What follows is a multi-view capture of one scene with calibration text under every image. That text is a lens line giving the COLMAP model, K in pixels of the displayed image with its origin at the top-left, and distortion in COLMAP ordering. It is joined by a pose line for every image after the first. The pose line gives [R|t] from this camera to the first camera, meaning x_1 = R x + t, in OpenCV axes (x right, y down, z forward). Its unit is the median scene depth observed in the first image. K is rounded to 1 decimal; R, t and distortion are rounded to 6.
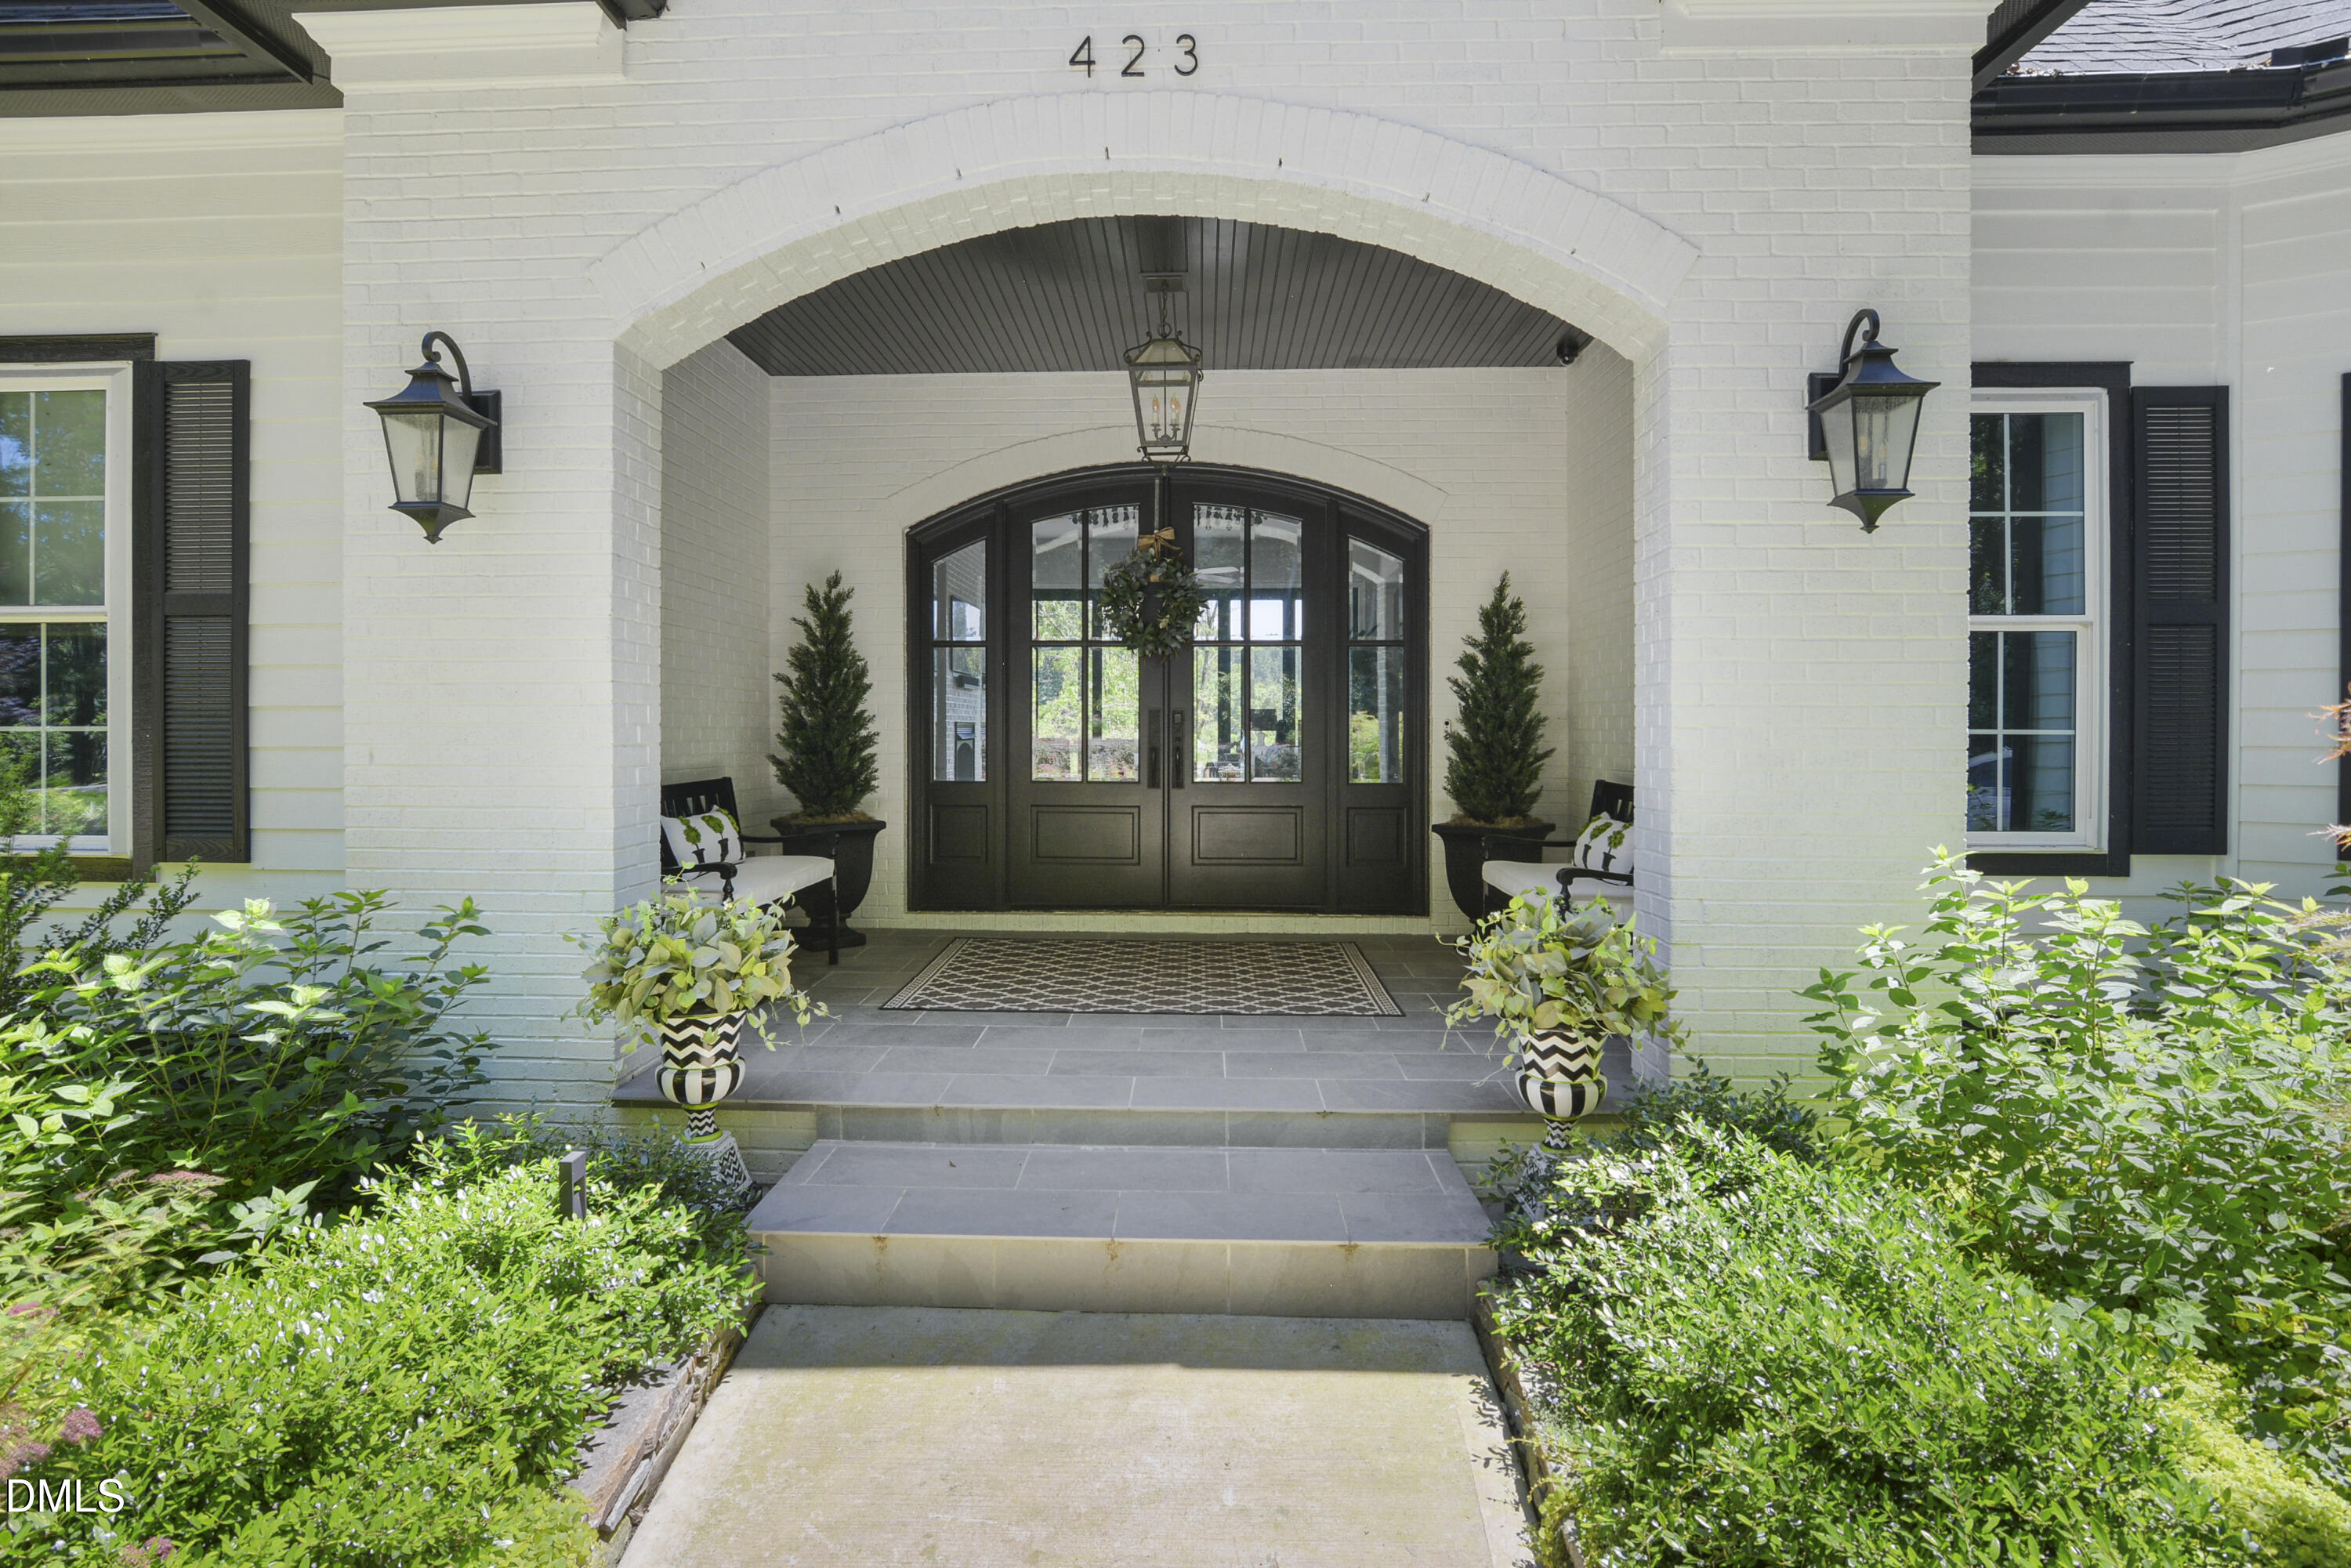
lens RADIAL K [[1197.8, 0, 1180.2], [0, 1197.8, 738.7], [0, 0, 1]] dist [-0.013150, -0.000509]
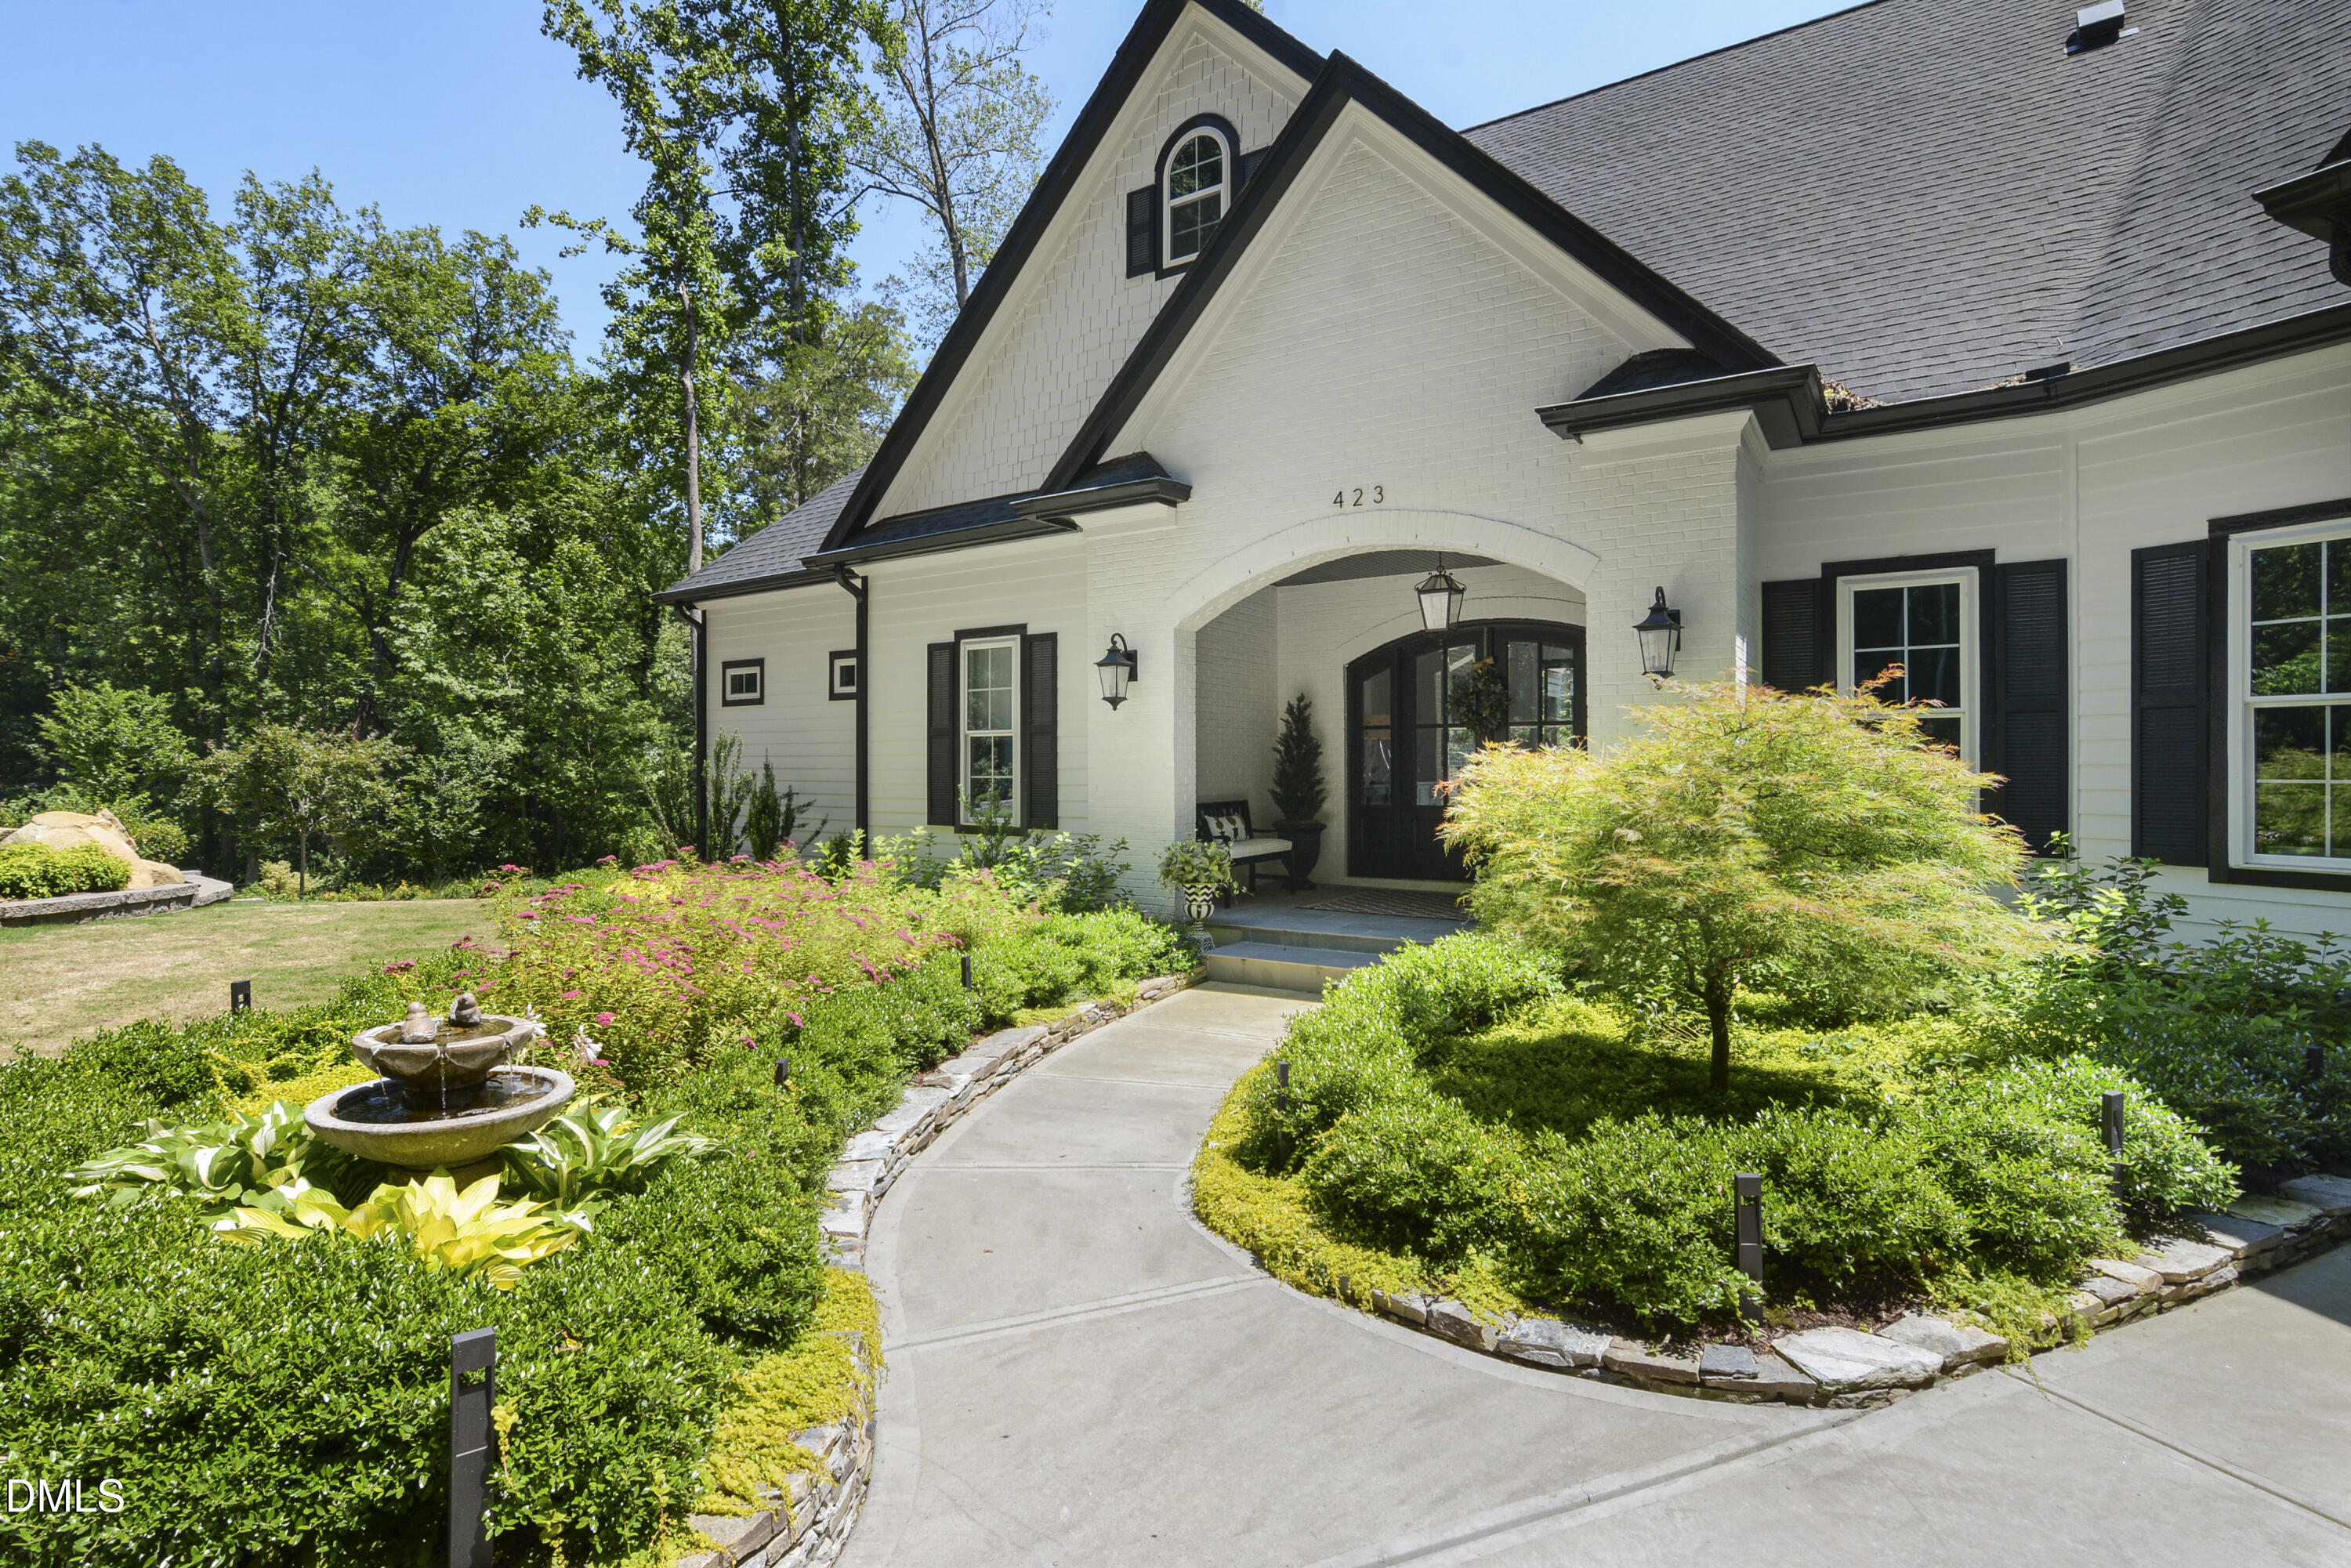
lens RADIAL K [[1219.5, 0, 1134.2], [0, 1219.5, 778.6], [0, 0, 1]] dist [-0.013770, -0.000313]
pose [[0.837318, 0.000752, -0.546716, 0.536689], [0.000391, 0.999998, 0.001974, -0.007454], [0.546717, -0.001866, 0.837316, -0.753875]]
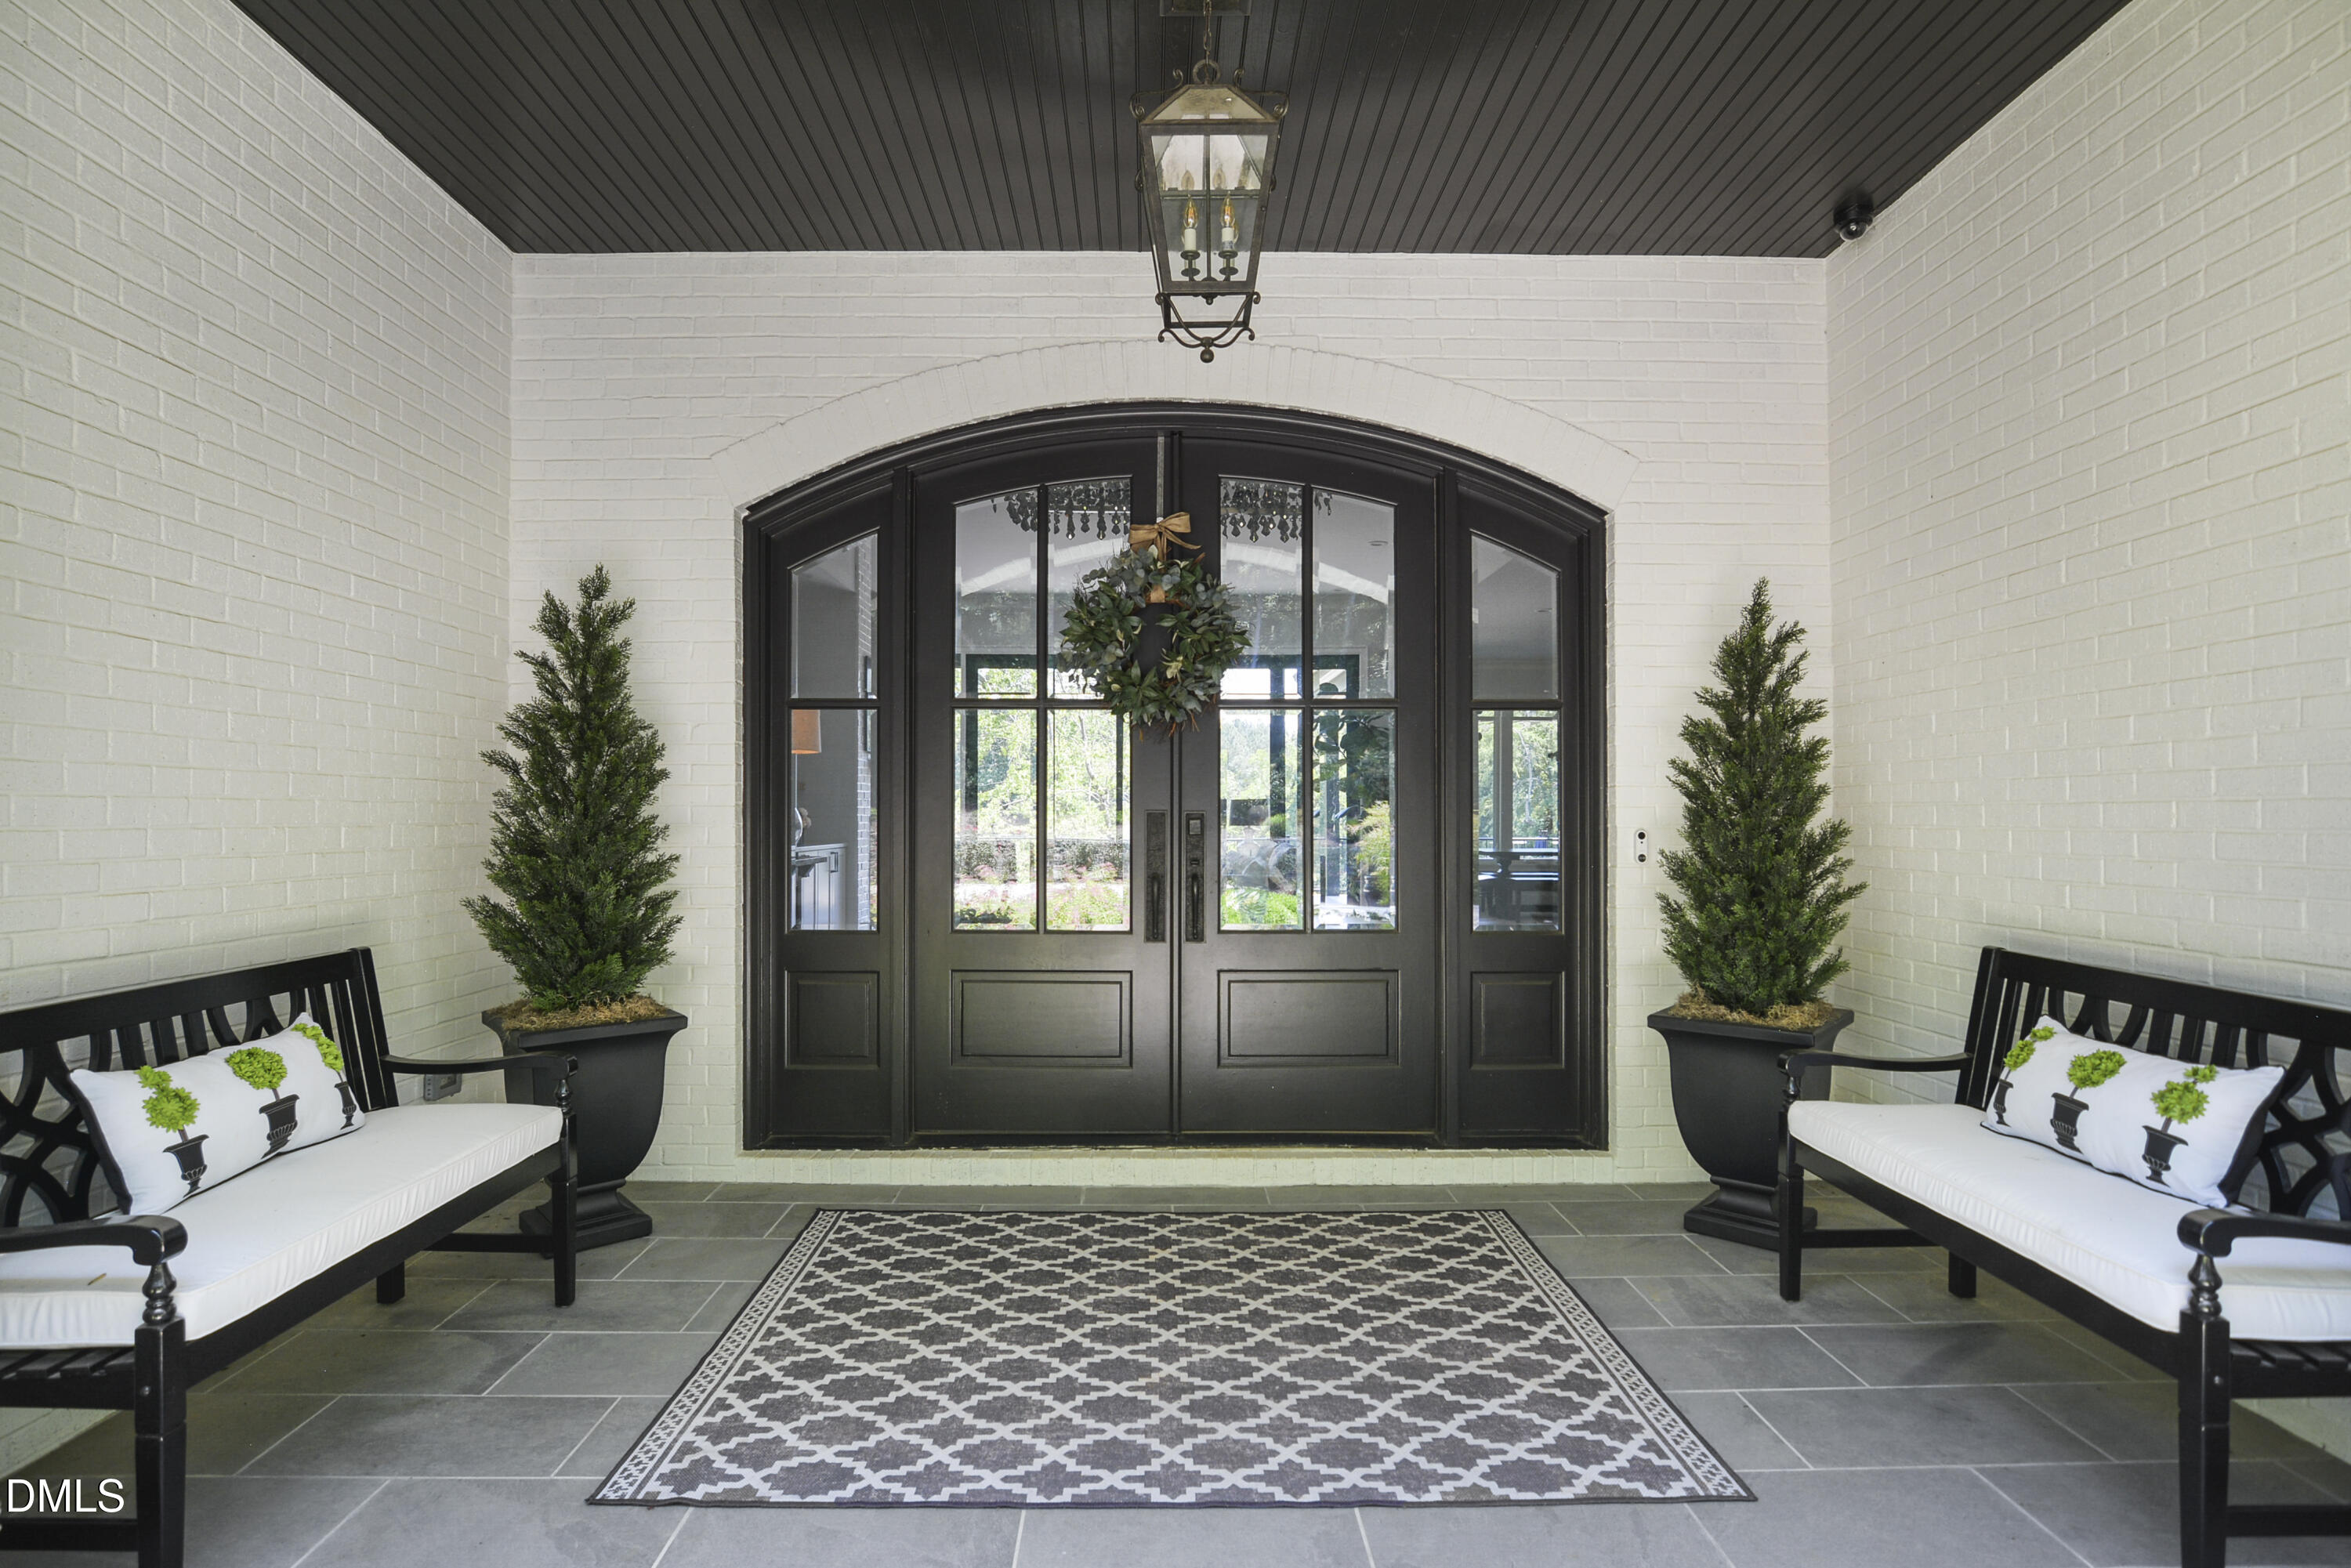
lens RADIAL K [[1219.5, 0, 1134.2], [0, 1219.5, 778.6], [0, 0, 1]] dist [-0.013770, -0.000313]
pose [[0.999999, 0.000864, 0.001150, -0.037320], [-0.000822, 0.999358, -0.035814, -0.021277], [-0.001180, 0.035813, 0.999358, 0.424258]]
